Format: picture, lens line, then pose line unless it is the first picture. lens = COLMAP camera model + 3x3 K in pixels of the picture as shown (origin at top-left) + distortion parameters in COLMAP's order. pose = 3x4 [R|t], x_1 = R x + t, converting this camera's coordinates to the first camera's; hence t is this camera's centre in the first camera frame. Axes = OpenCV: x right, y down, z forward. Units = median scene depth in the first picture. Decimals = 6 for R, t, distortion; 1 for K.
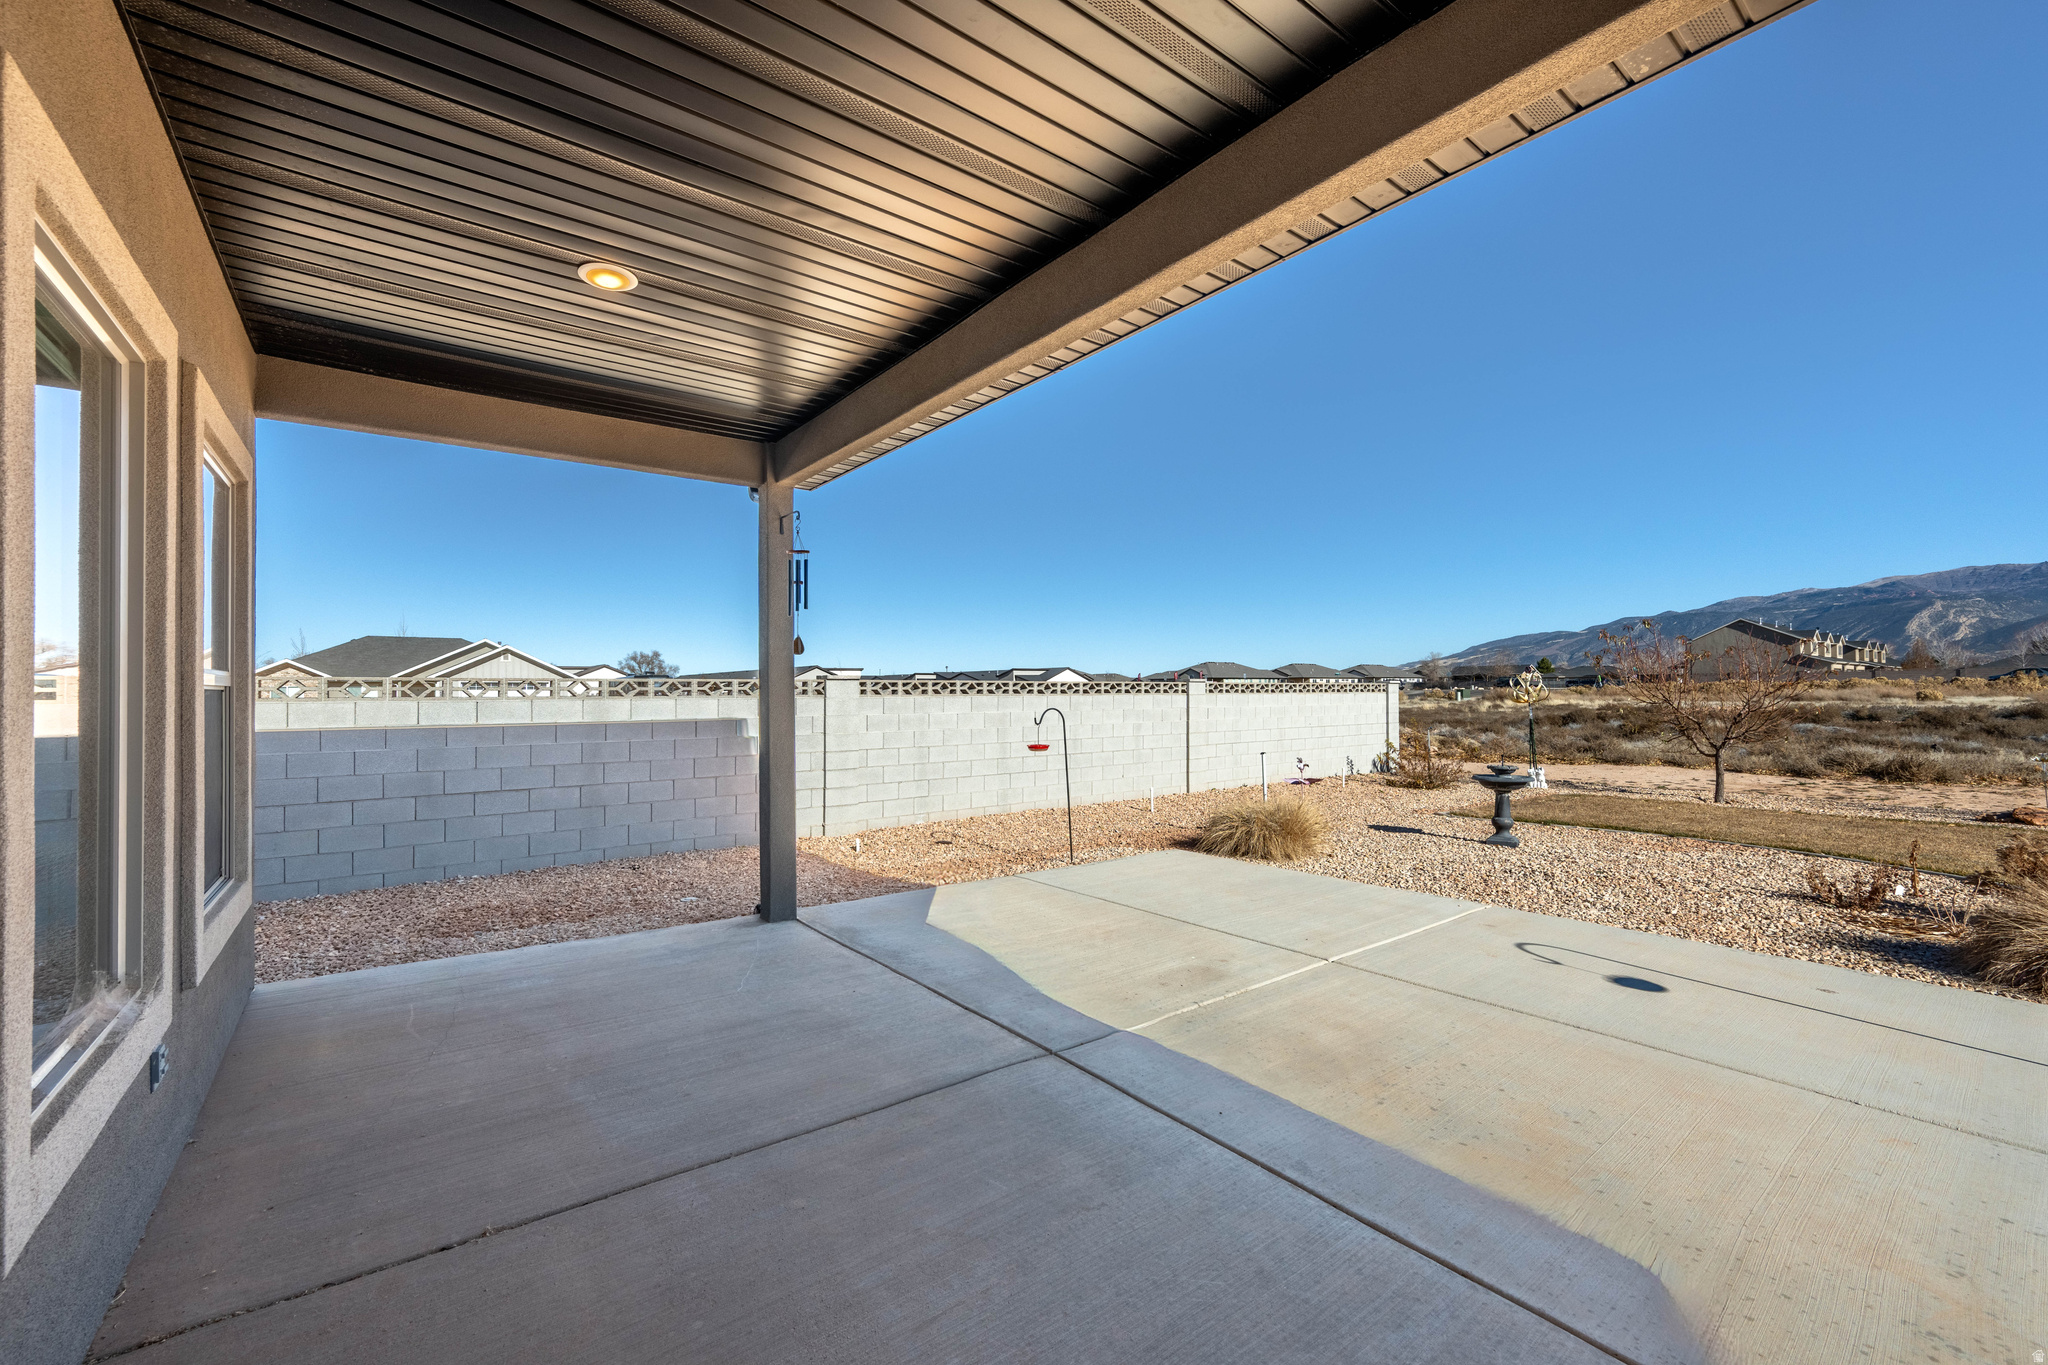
lens RADIAL K [[819.8, 0, 1024.0], [0, 819.8, 682.5], [0, 0, 1]] dist [-0.001846, -0.000031]
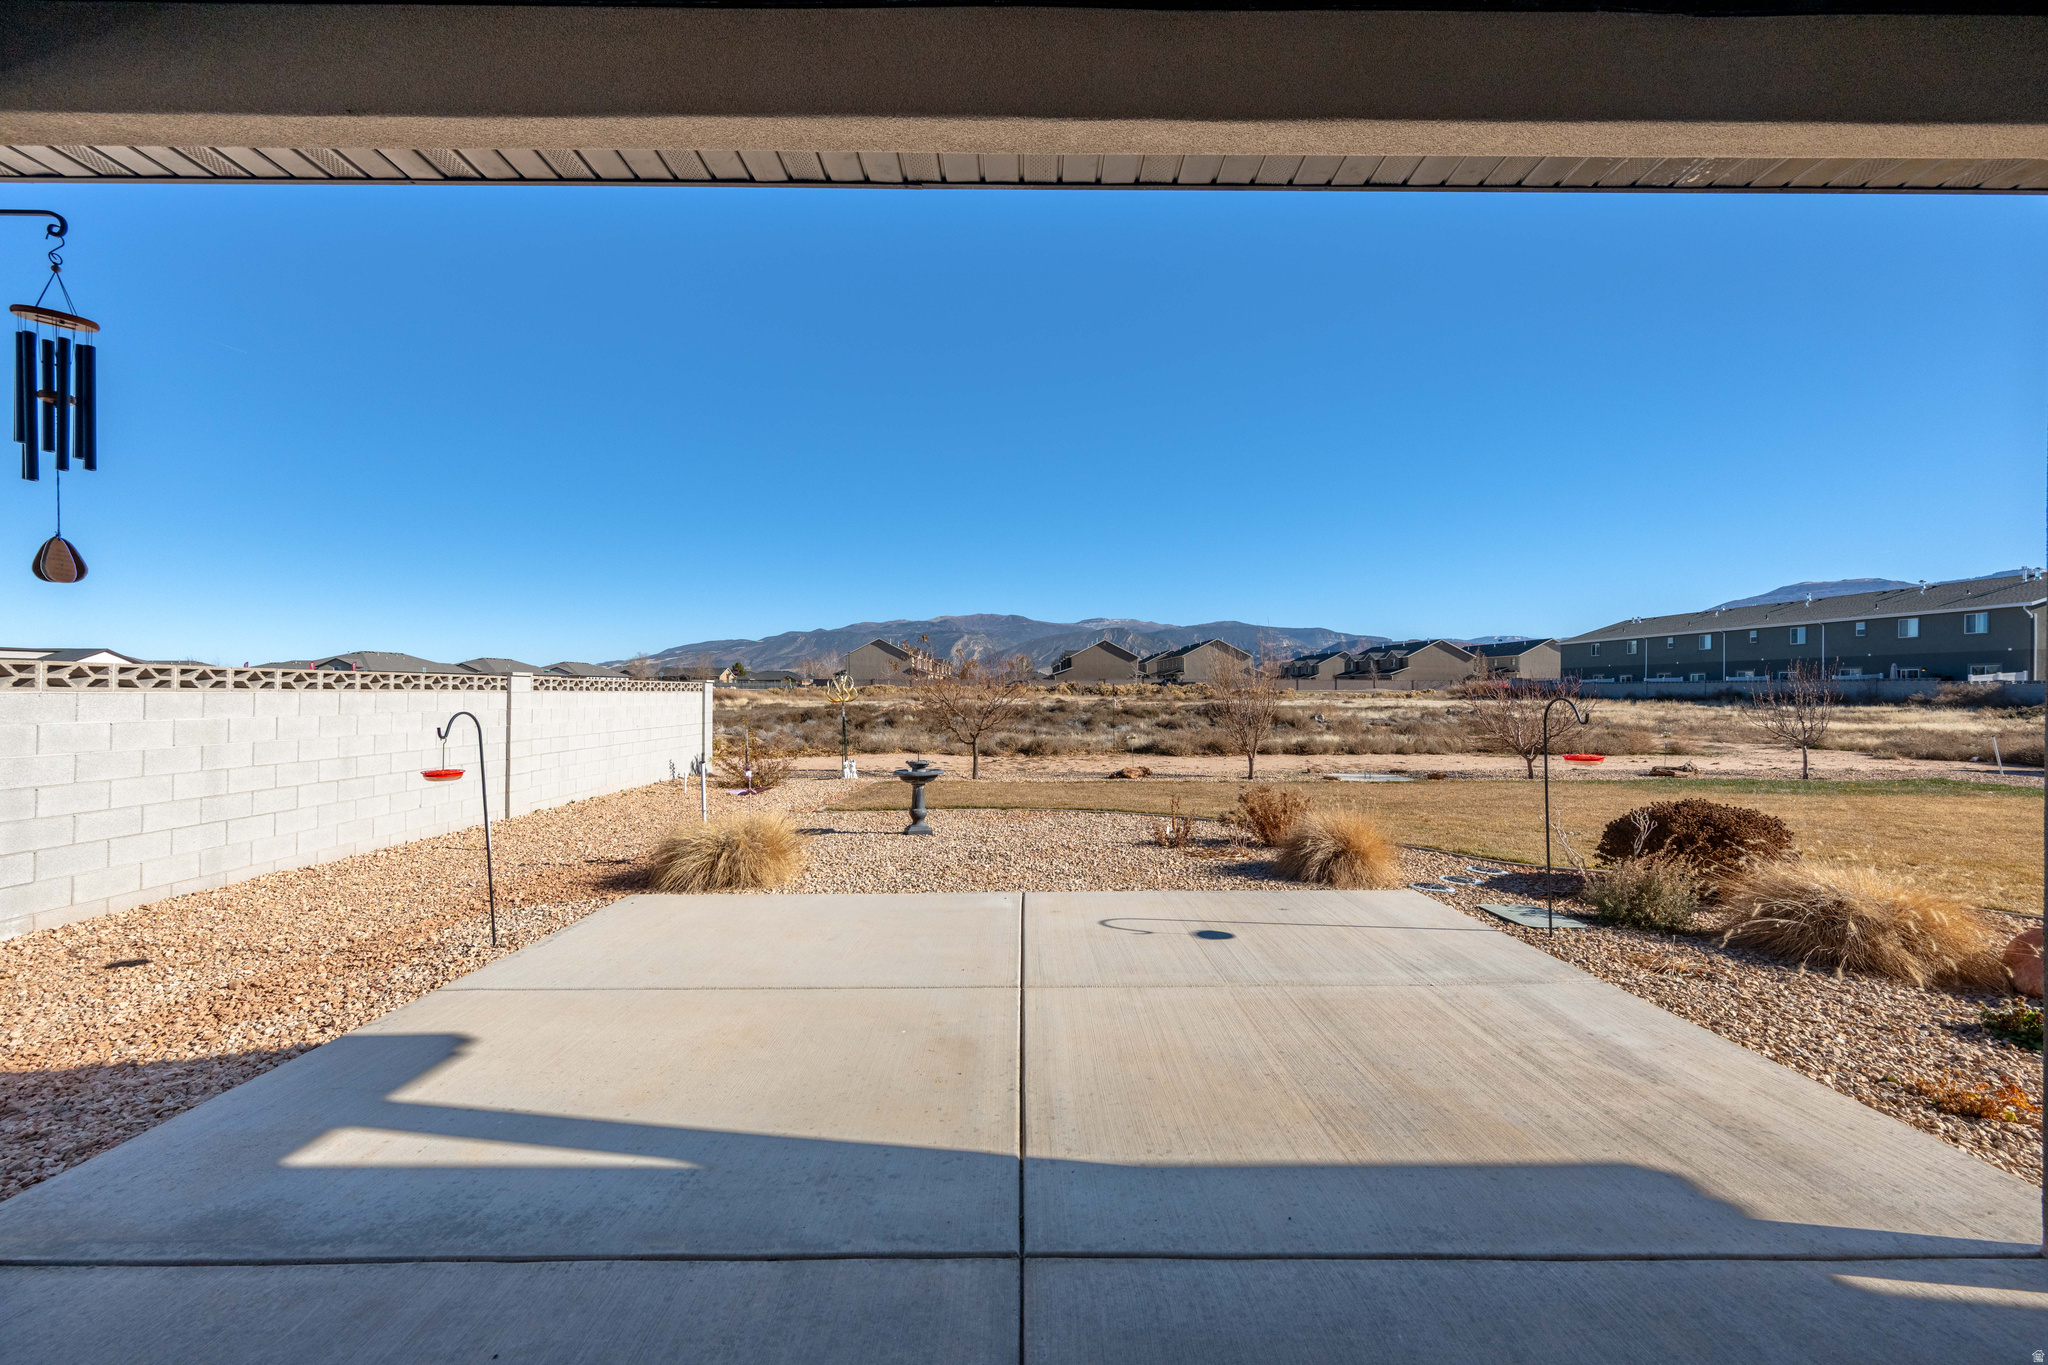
lens RADIAL K [[808.8, 0, 1025.6], [0, 808.8, 703.3], [0, 0, 1]] dist [-0.001937, 0.000108]
pose [[0.608256, -0.001832, 0.793739, -0.117317], [-0.018982, 0.999678, 0.016853, 0.003490], [-0.793514, -0.025318, 0.608025, 0.160218]]
